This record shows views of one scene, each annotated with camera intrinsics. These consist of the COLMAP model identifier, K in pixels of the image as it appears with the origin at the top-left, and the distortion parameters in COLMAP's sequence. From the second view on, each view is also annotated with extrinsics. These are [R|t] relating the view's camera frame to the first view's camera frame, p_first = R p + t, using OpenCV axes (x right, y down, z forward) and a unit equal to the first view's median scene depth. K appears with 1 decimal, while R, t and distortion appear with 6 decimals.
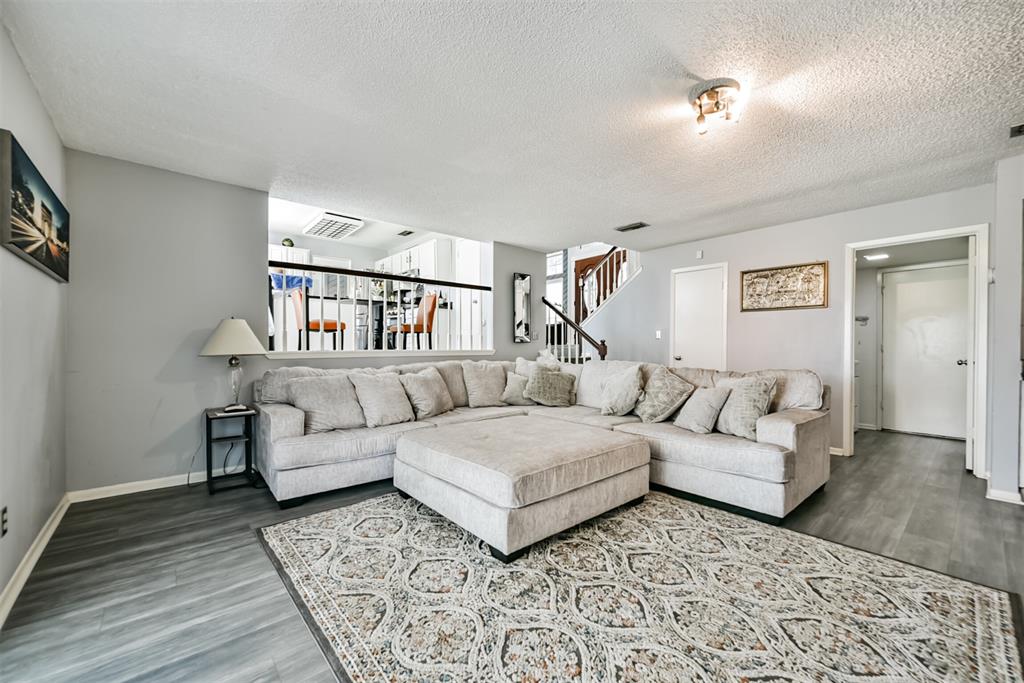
lens RADIAL K [[403.5, 0, 514.6], [0, 403.5, 346.5], [0, 0, 1]] dist [0.001609, 0.000162]
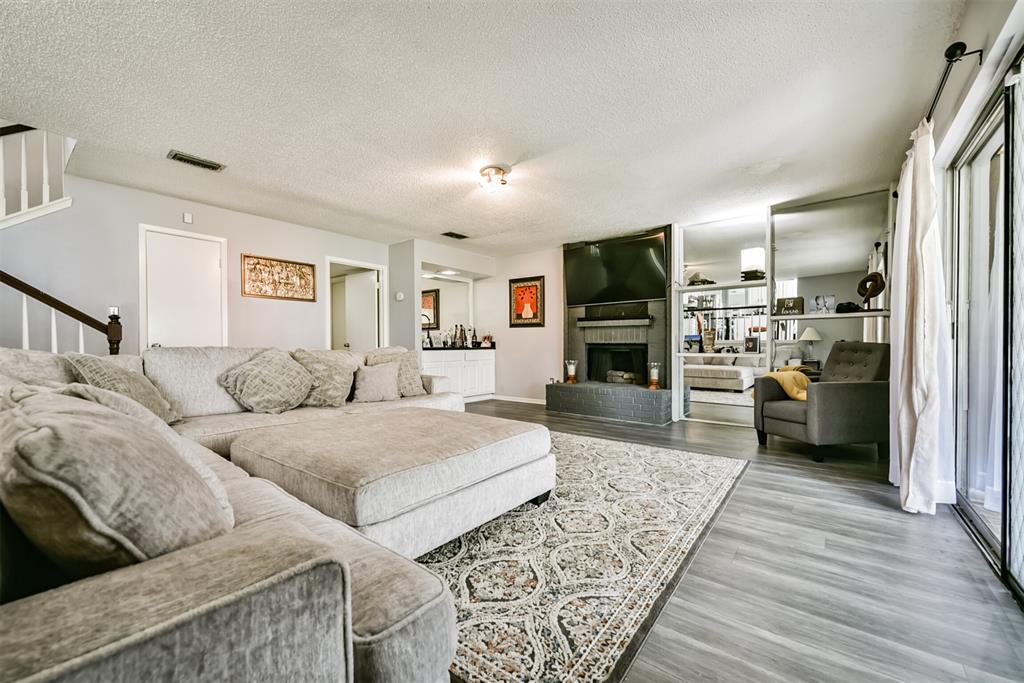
lens RADIAL K [[403.5, 0, 508.9], [0, 403.5, 345.0], [0, 0, 1]] dist [0.001609, 0.000162]
pose [[-0.175441, -0.003360, 0.984484, -0.881843], [0.003306, 0.999987, 0.004002, 0.052552], [-0.984484, 0.003957, -0.175427, 0.982416]]
